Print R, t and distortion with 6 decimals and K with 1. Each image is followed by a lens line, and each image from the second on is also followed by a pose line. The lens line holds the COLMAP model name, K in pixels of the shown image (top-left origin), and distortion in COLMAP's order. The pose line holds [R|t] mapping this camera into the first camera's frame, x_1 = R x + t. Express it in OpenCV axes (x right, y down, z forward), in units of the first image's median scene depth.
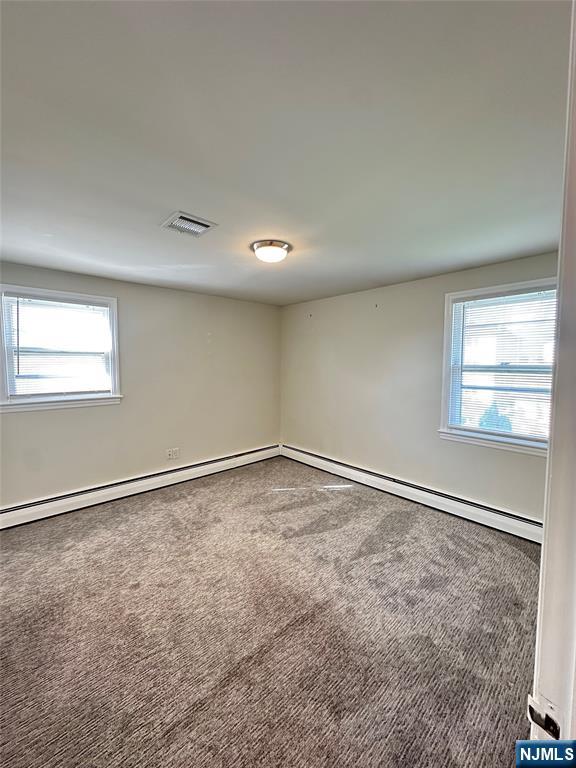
lens RADIAL K [[305.3, 0, 287.0], [0, 305.3, 384.8], [0, 0, 1]] dist [-0.001471, 0.000506]
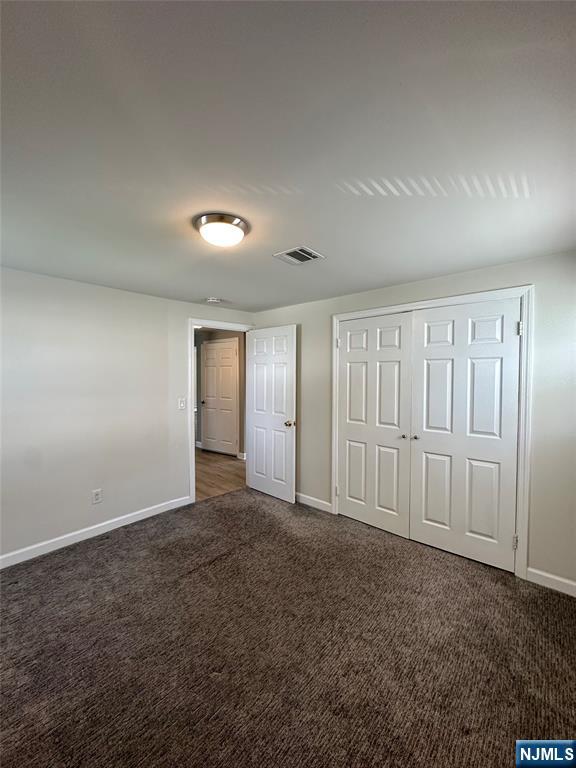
lens RADIAL K [[314.4, 0, 286.6], [0, 314.4, 380.3], [0, 0, 1]] dist [-0.000187, 0.000104]
pose [[-0.993316, 0.005876, -0.115274, -0.087282], [-0.006382, 0.994380, 0.105681, -0.118407], [0.115247, 0.105710, -0.987696, 1.301795]]
